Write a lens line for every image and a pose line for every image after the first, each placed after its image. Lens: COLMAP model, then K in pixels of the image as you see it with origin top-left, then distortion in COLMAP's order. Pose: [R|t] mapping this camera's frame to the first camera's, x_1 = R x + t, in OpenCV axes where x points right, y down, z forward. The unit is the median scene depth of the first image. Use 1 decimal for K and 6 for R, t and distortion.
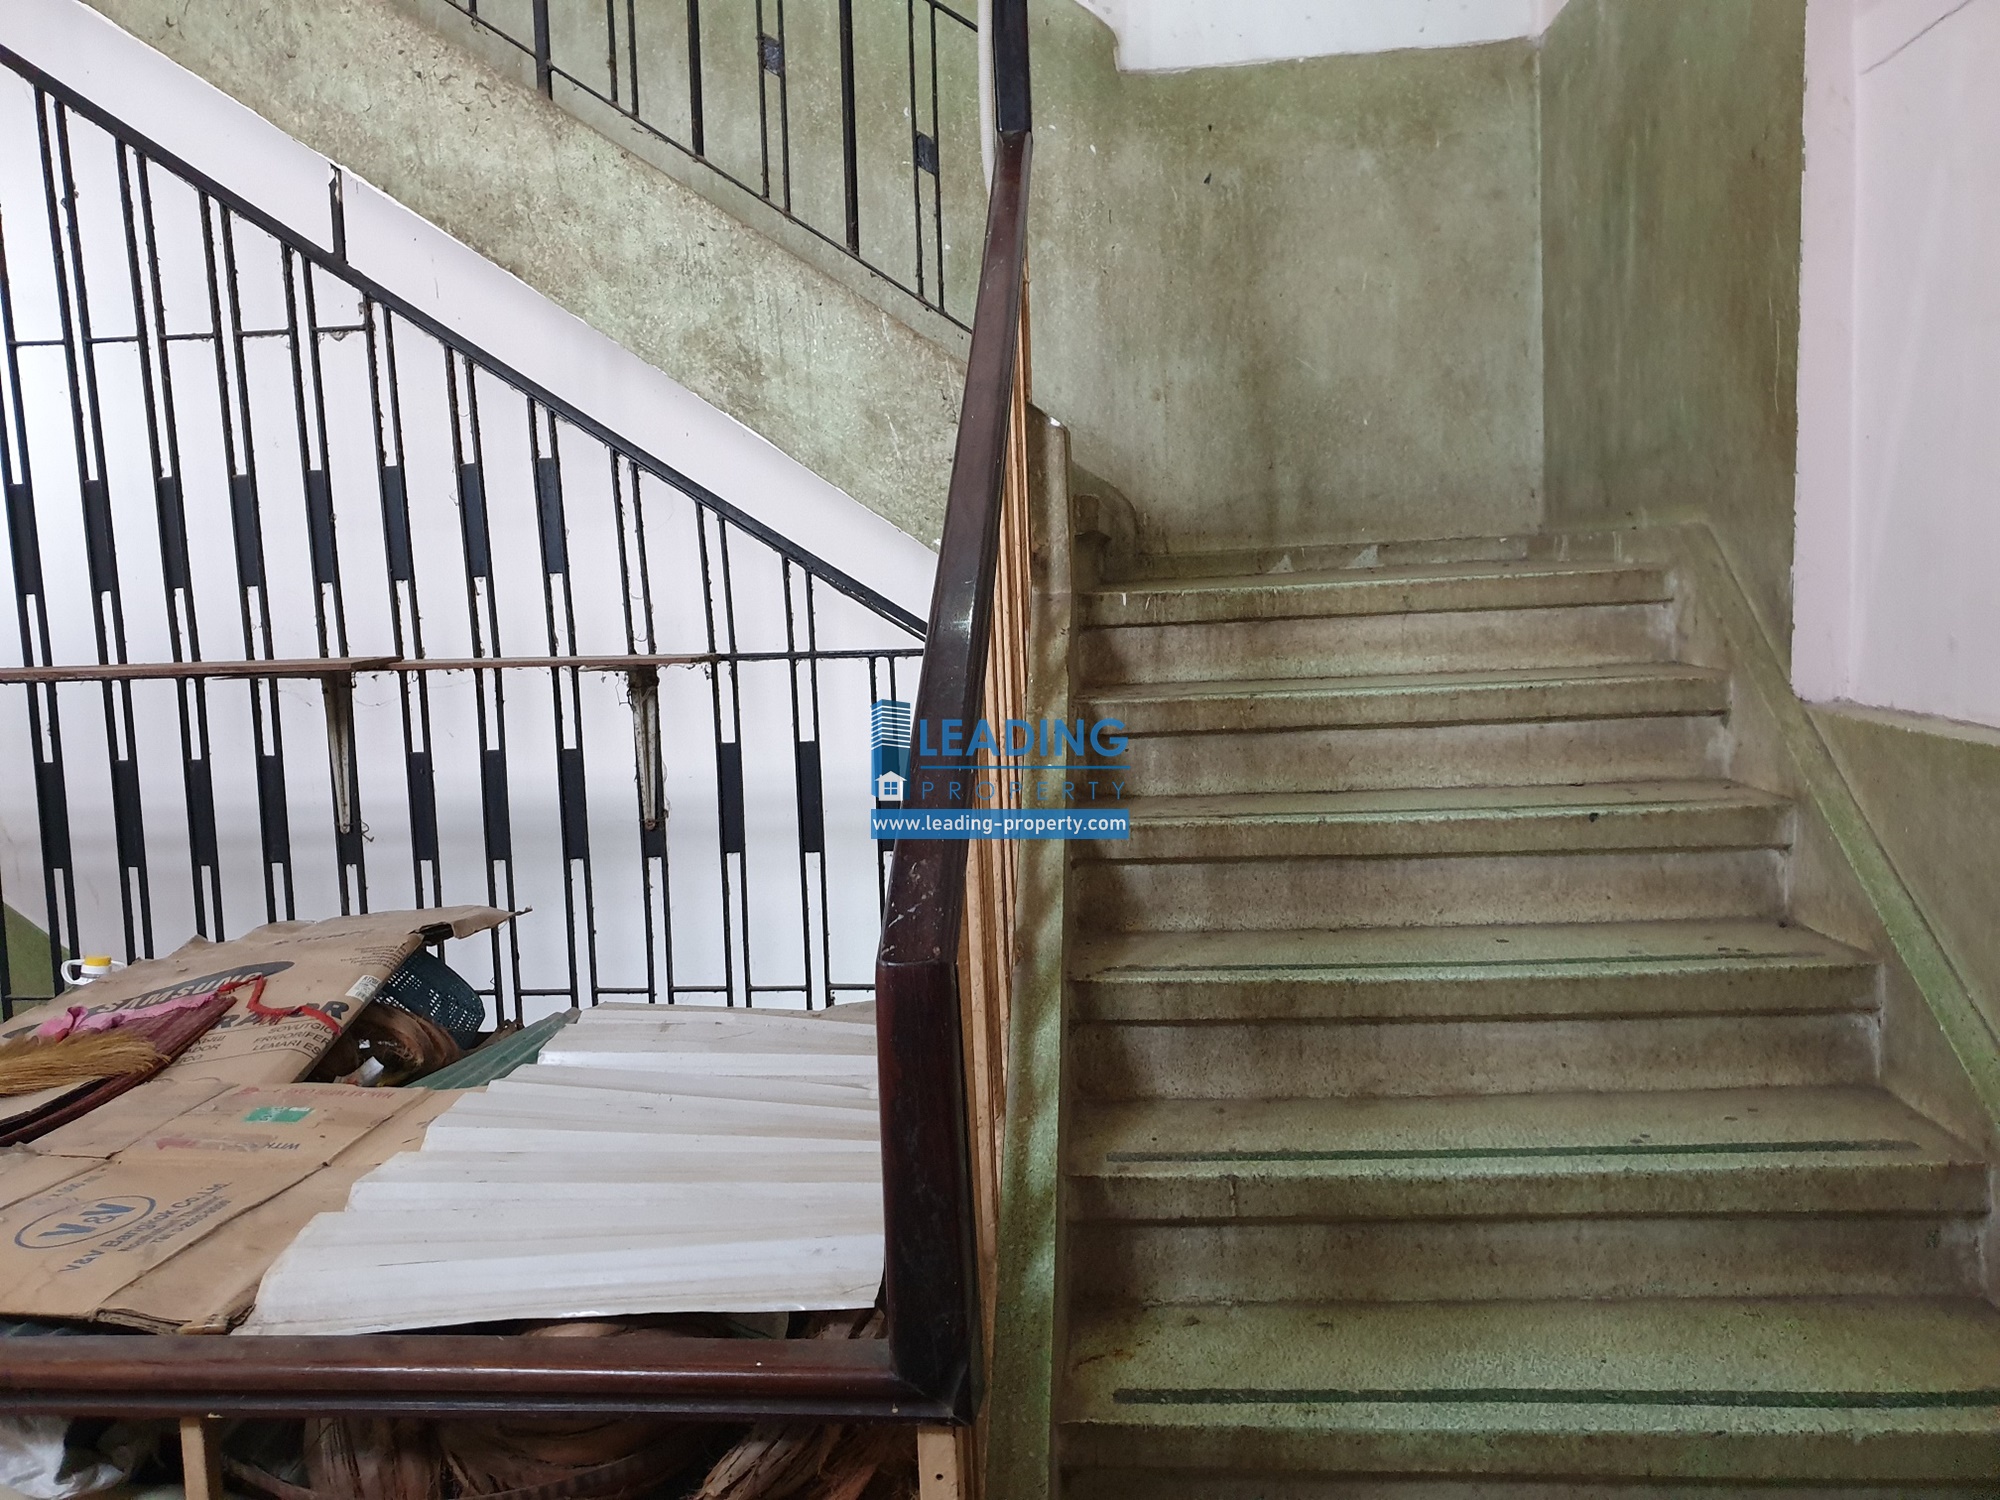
lens RADIAL K [[1563.0, 0, 1000.0], [0, 1563.0, 750.0], [0, 0, 1]] dist [0.001423, 0.002843]
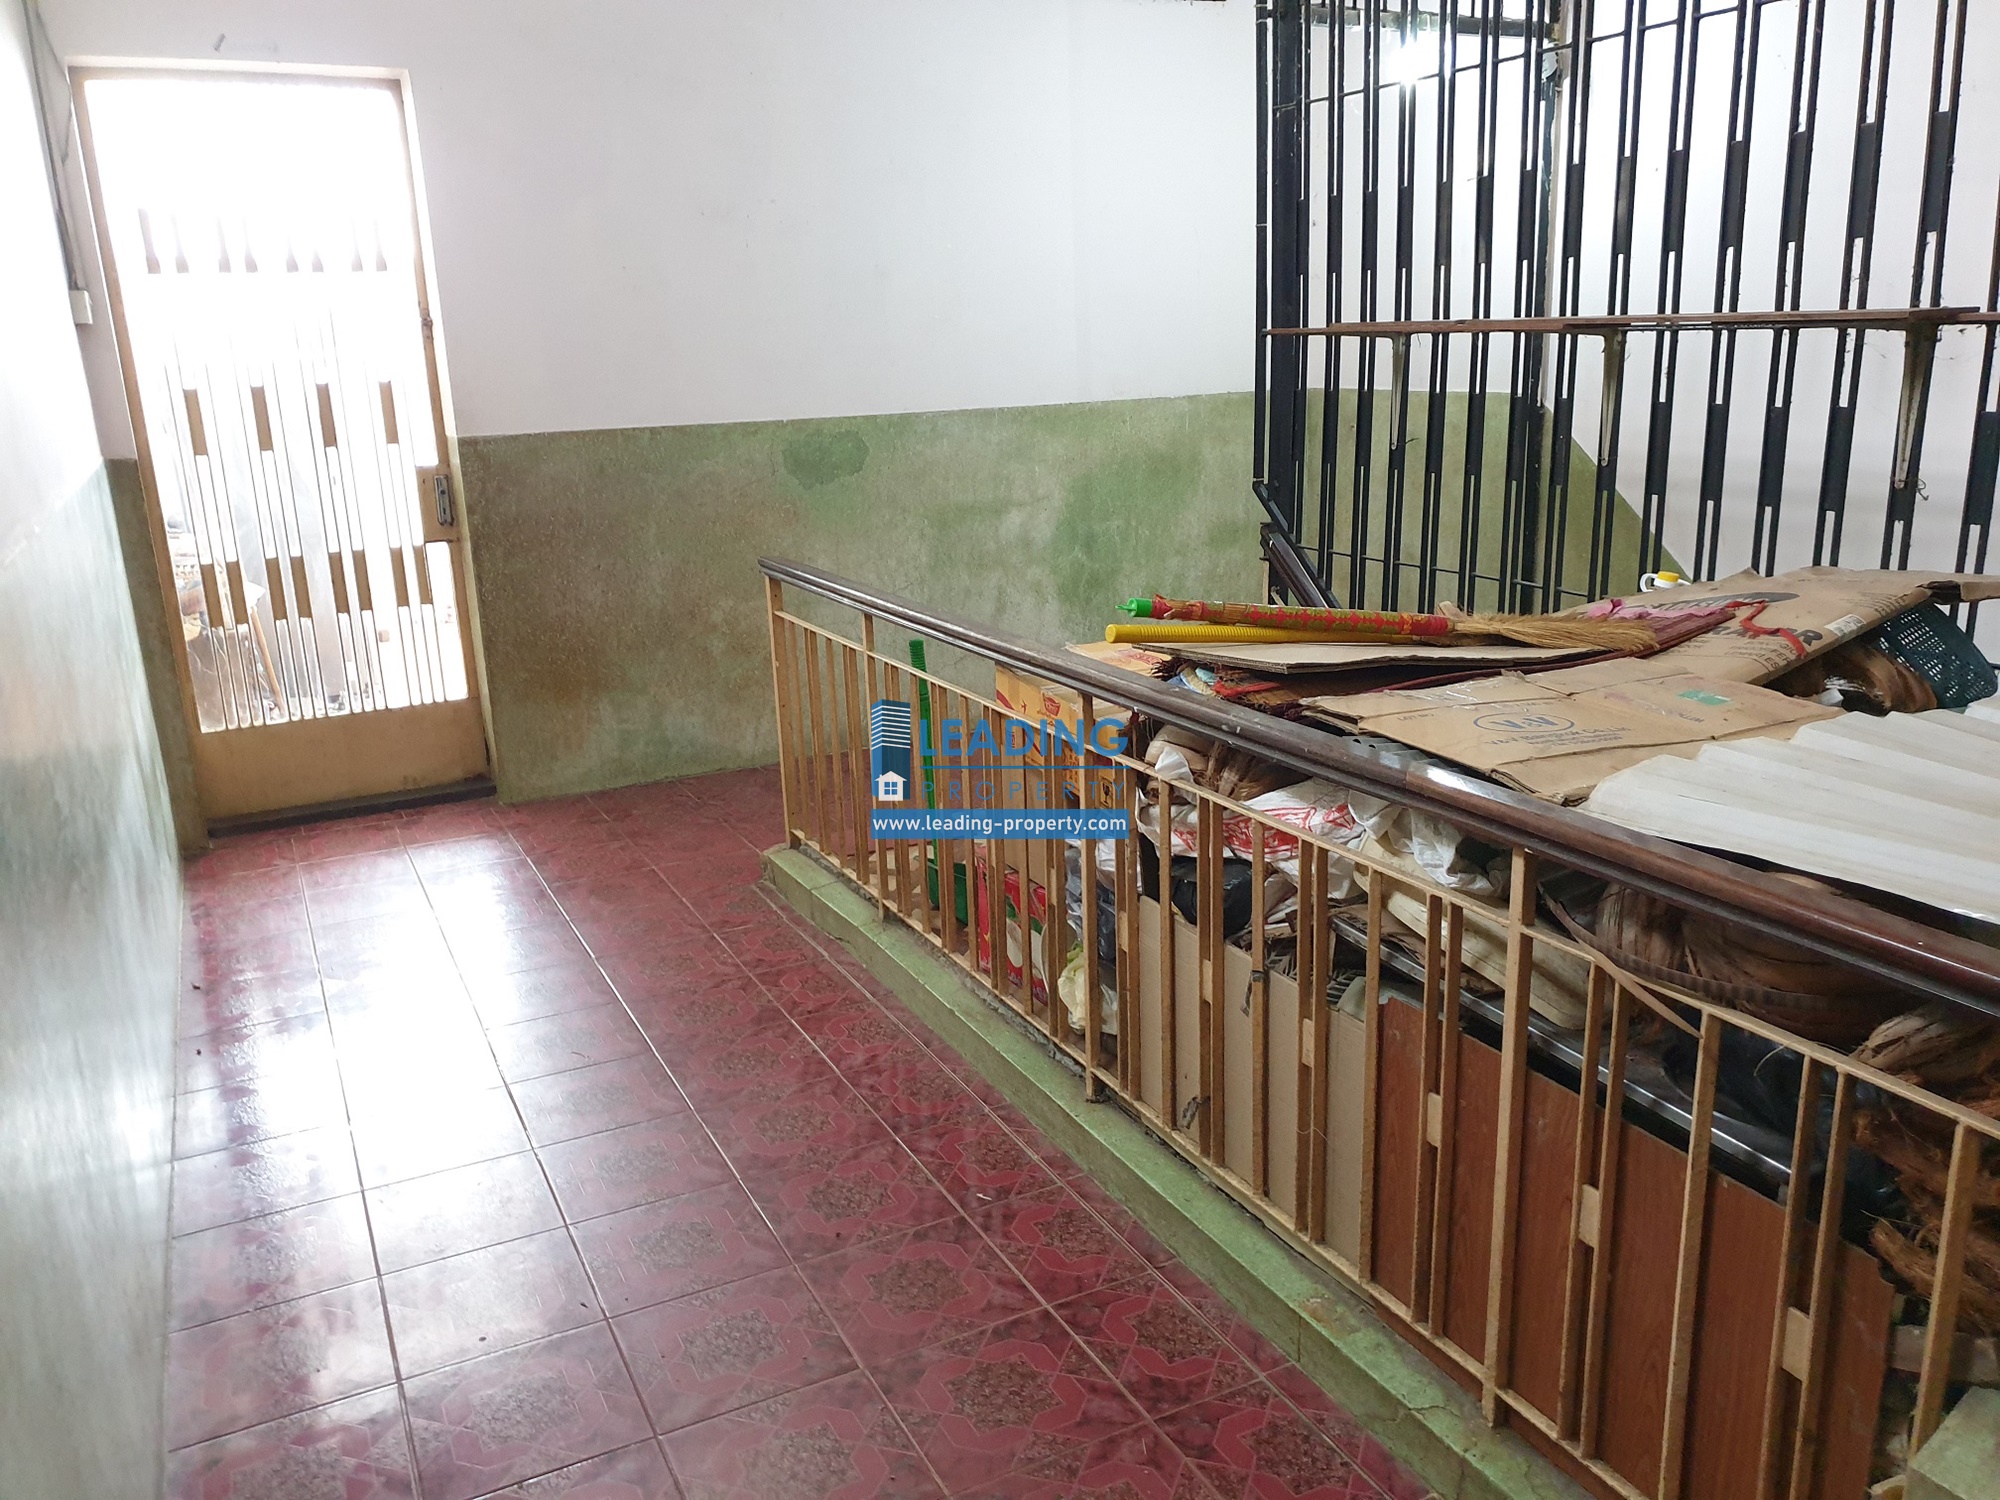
lens RADIAL K [[1563.0, 0, 1000.0], [0, 1563.0, 750.0], [0, 0, 1]] dist [0.001423, 0.002843]
pose [[0.527139, 0.244240, -0.813924, 0.195116], [-0.077461, 0.967629, 0.240196, 0.024848], [0.846241, -0.063570, 0.528994, -0.065238]]
